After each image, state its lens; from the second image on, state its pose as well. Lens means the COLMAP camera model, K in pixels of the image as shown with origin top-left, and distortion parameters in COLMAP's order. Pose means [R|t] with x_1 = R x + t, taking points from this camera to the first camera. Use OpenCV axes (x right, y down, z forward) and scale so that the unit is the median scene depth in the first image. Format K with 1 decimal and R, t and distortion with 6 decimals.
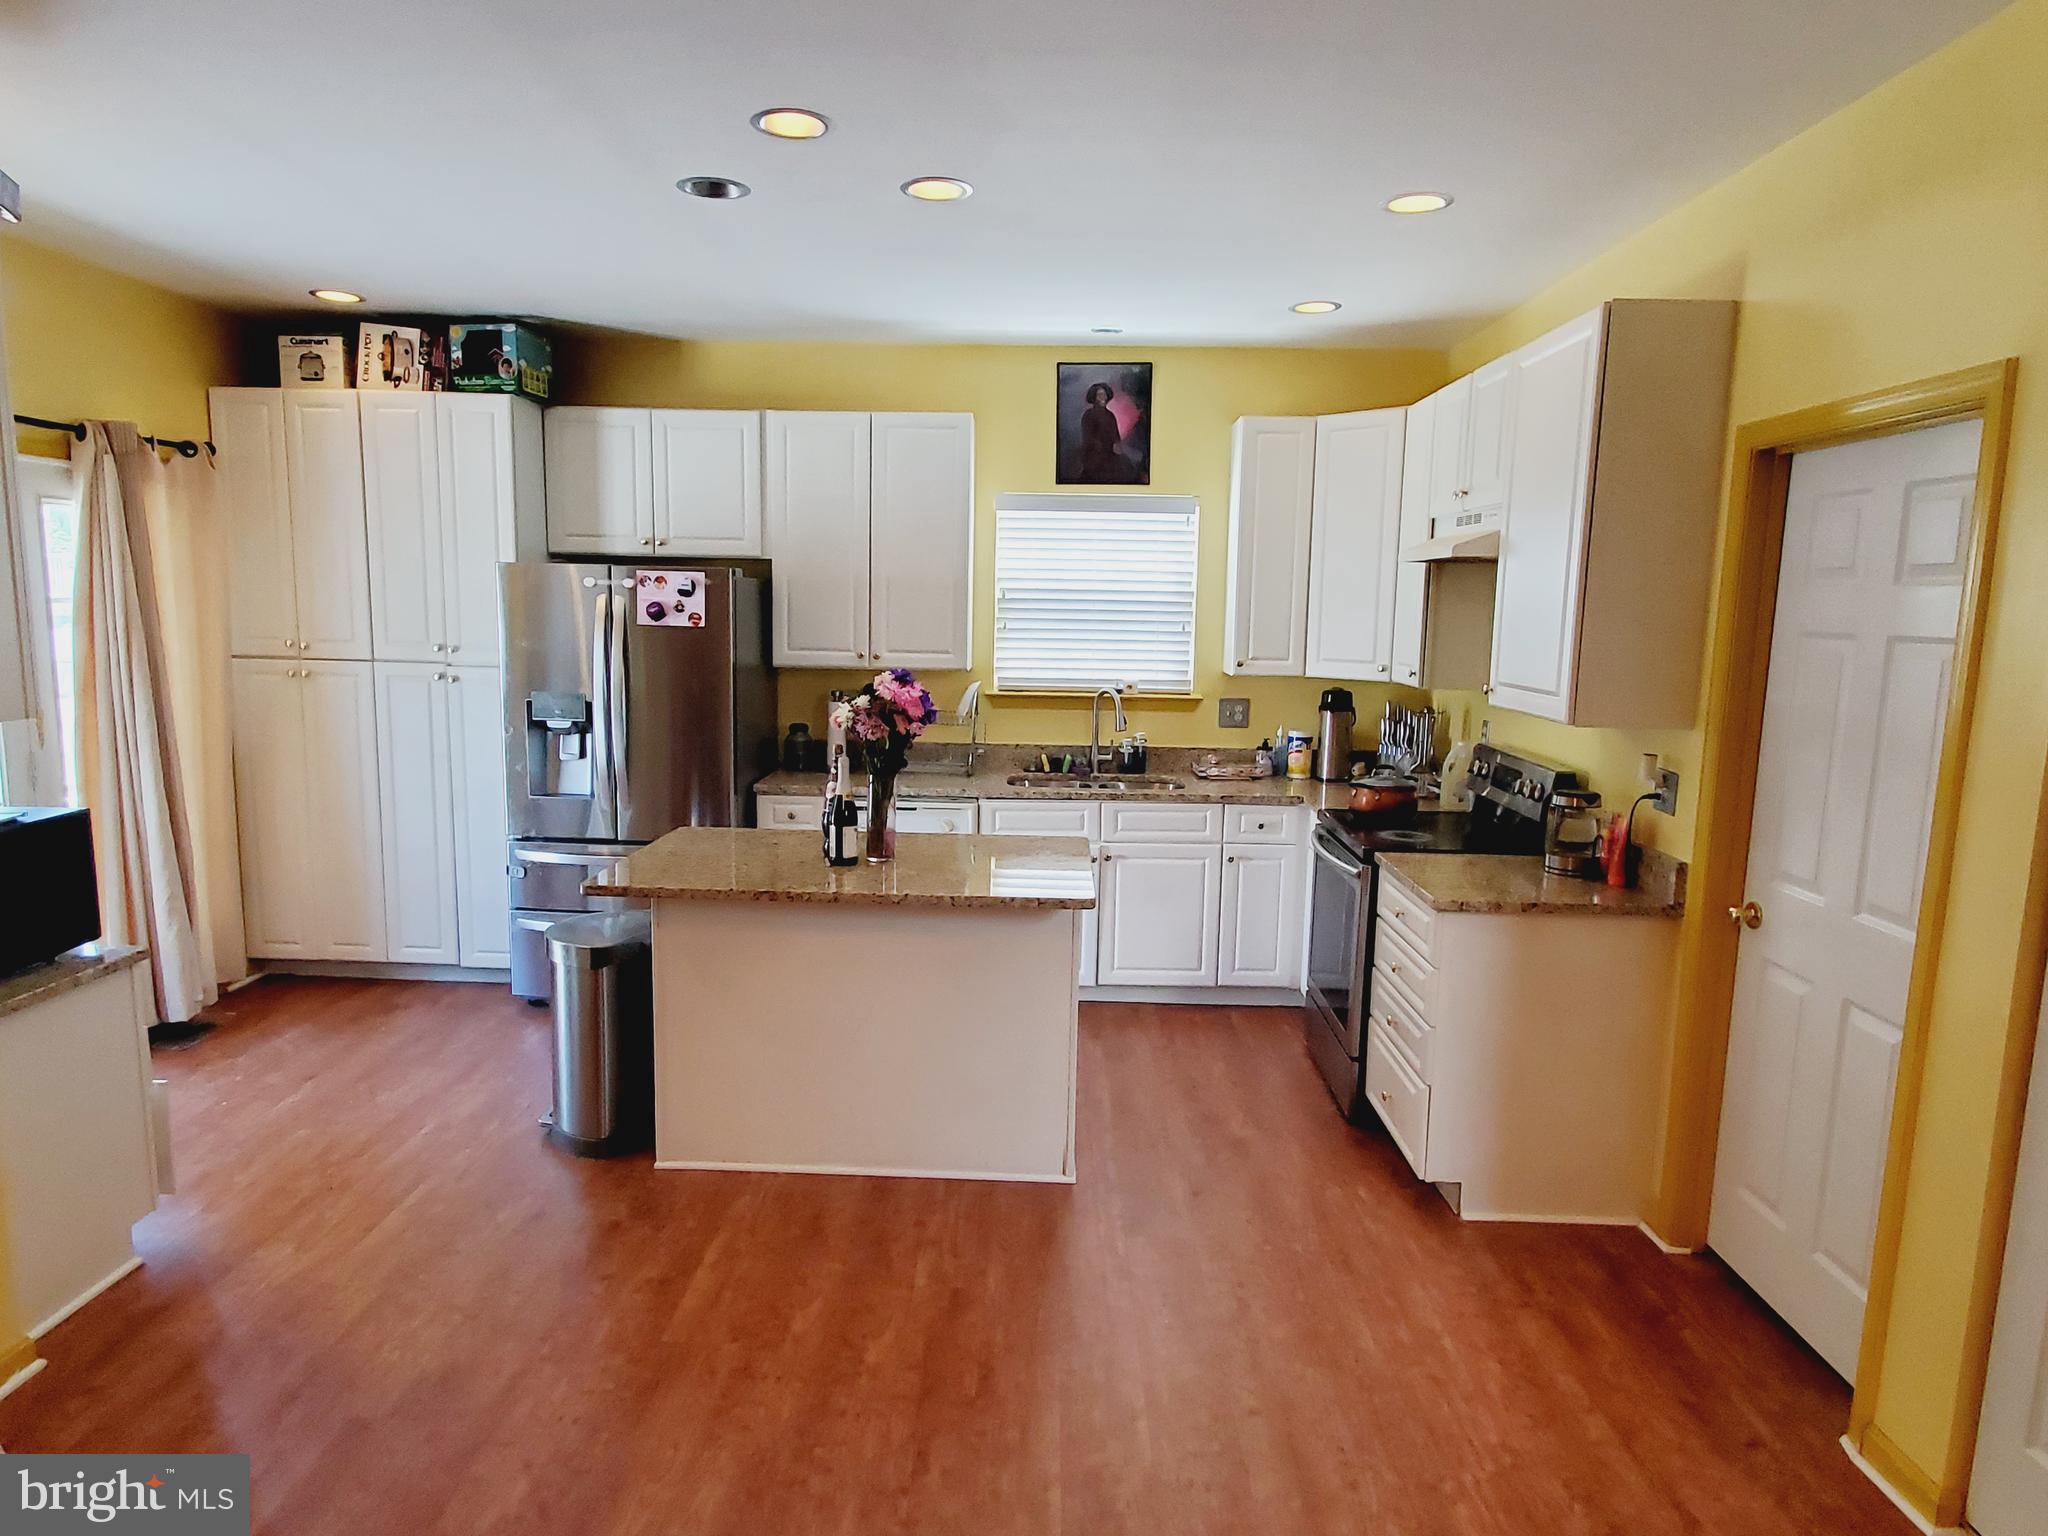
lens RADIAL K [[1256.3, 0, 1010.8], [0, 1256.3, 788.2], [0, 0, 1]] dist [0.001460, -0.001149]
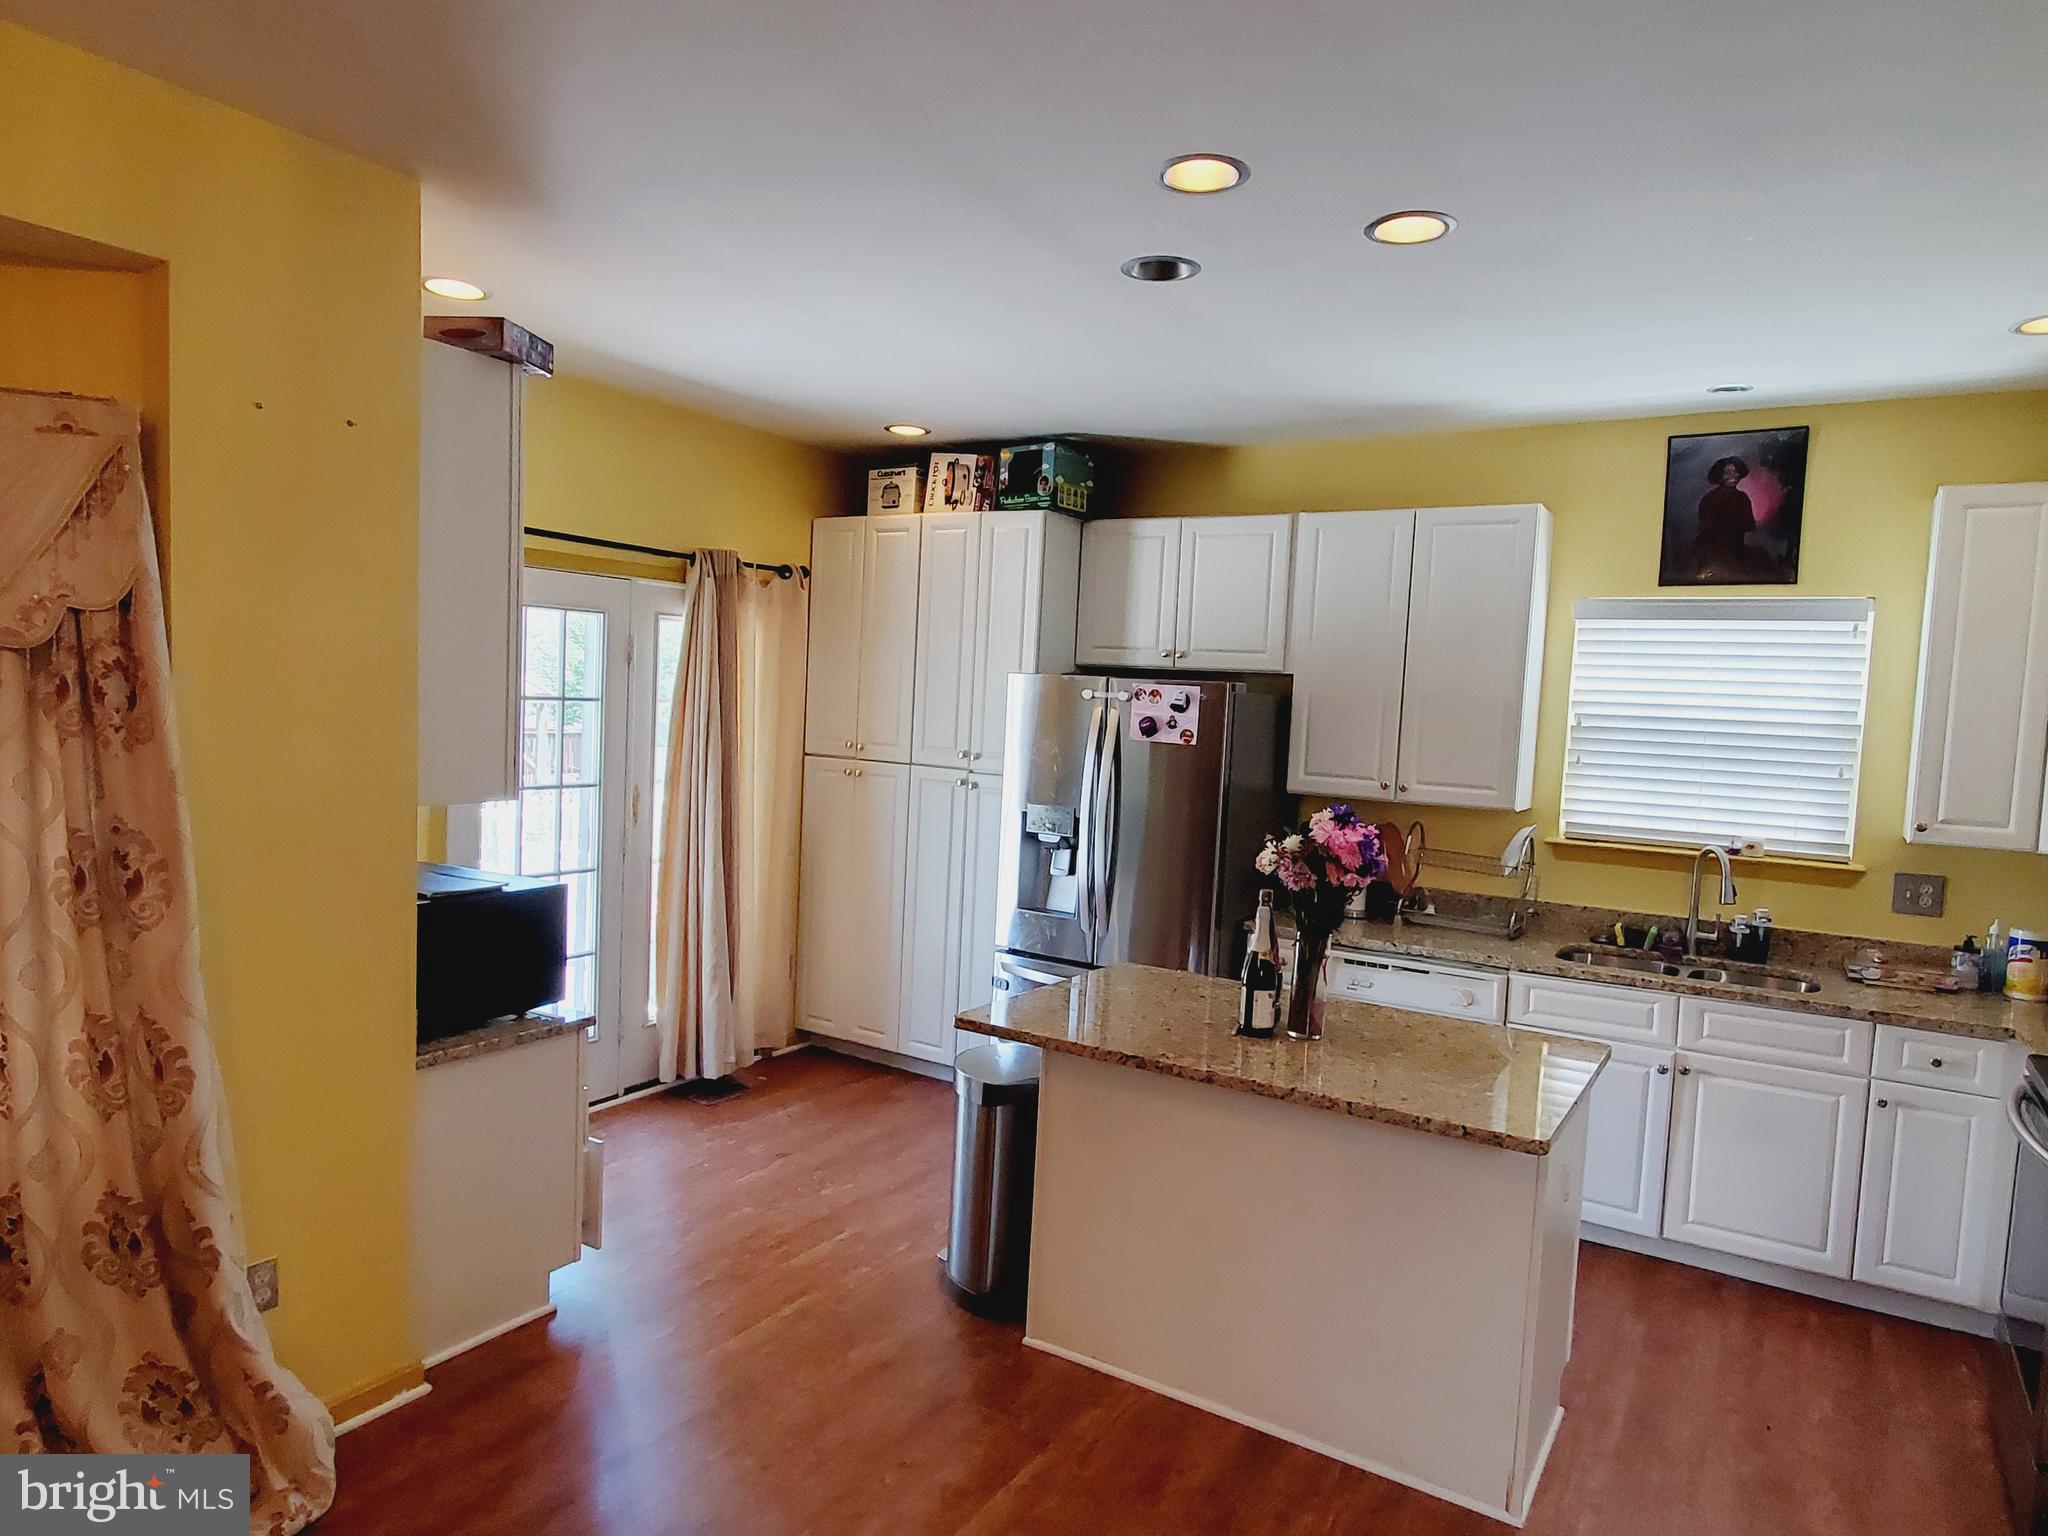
lens RADIAL K [[1256.3, 0, 1010.8], [0, 1256.3, 788.2], [0, 0, 1]] dist [0.001460, -0.001149]
pose [[0.862519, 0.058070, -0.502682, 0.098863], [-0.104175, 0.992492, -0.064093, -0.022739], [0.495186, 0.107649, 0.862092, 0.134349]]
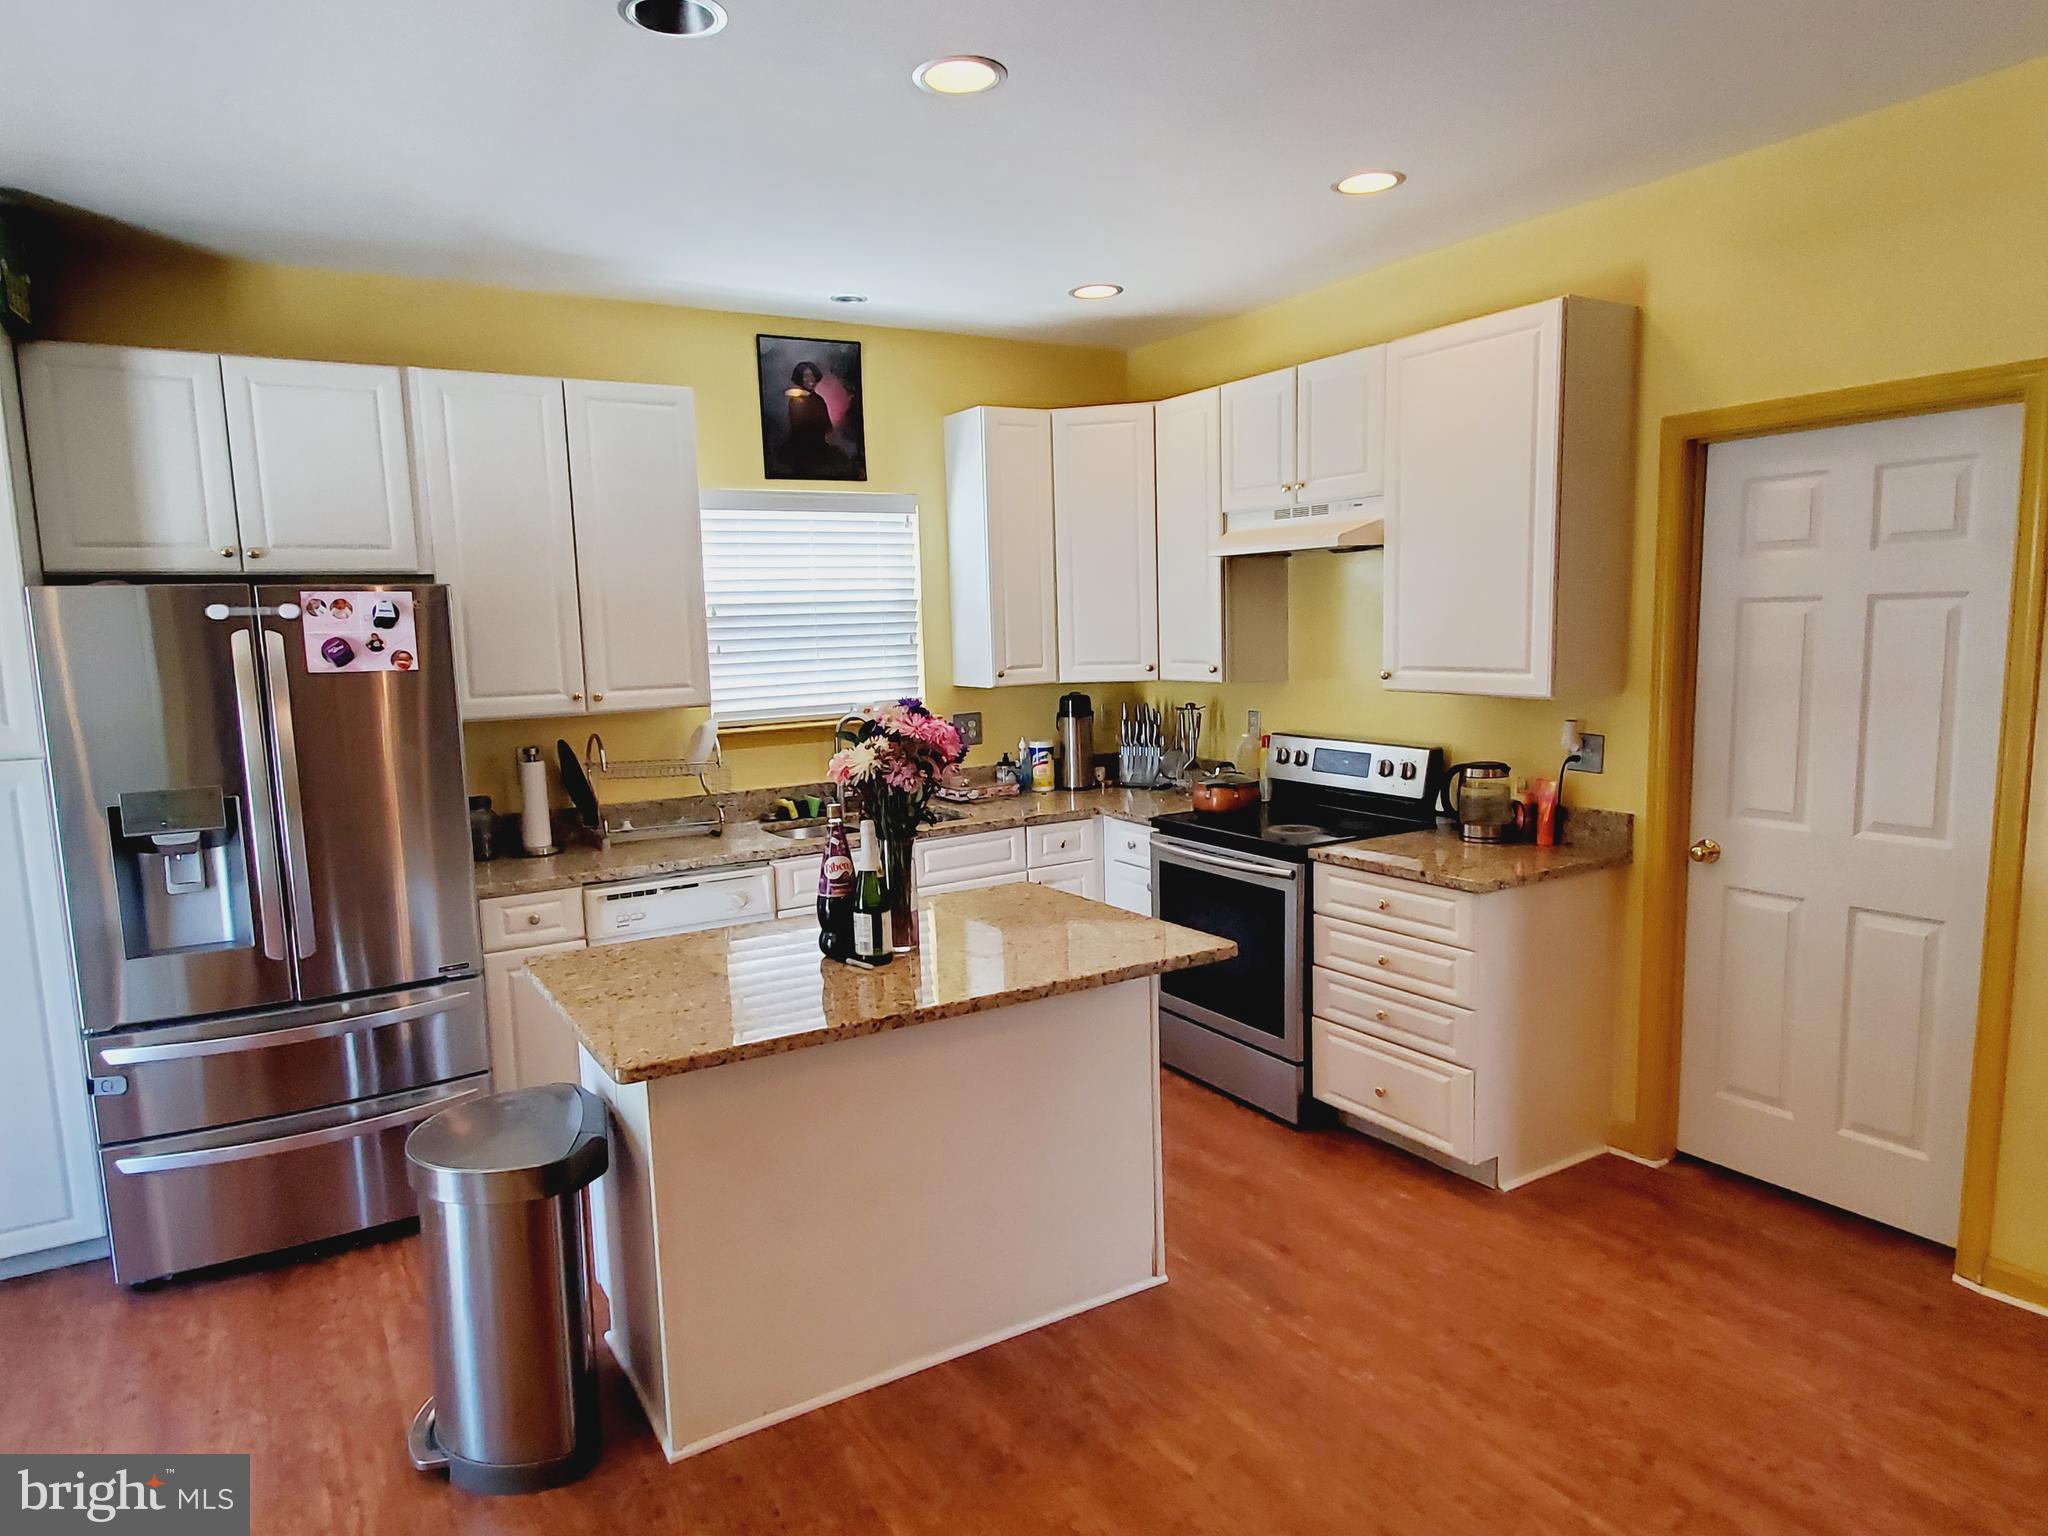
lens RADIAL K [[1256.3, 0, 1010.8], [0, 1256.3, 788.2], [0, 0, 1]] dist [0.001460, -0.001149]
pose [[0.838967, -0.115889, 0.531699, -0.327447], [0.125697, 0.991908, 0.017859, -0.033224], [-0.529466, 0.051850, 0.846745, 0.230285]]
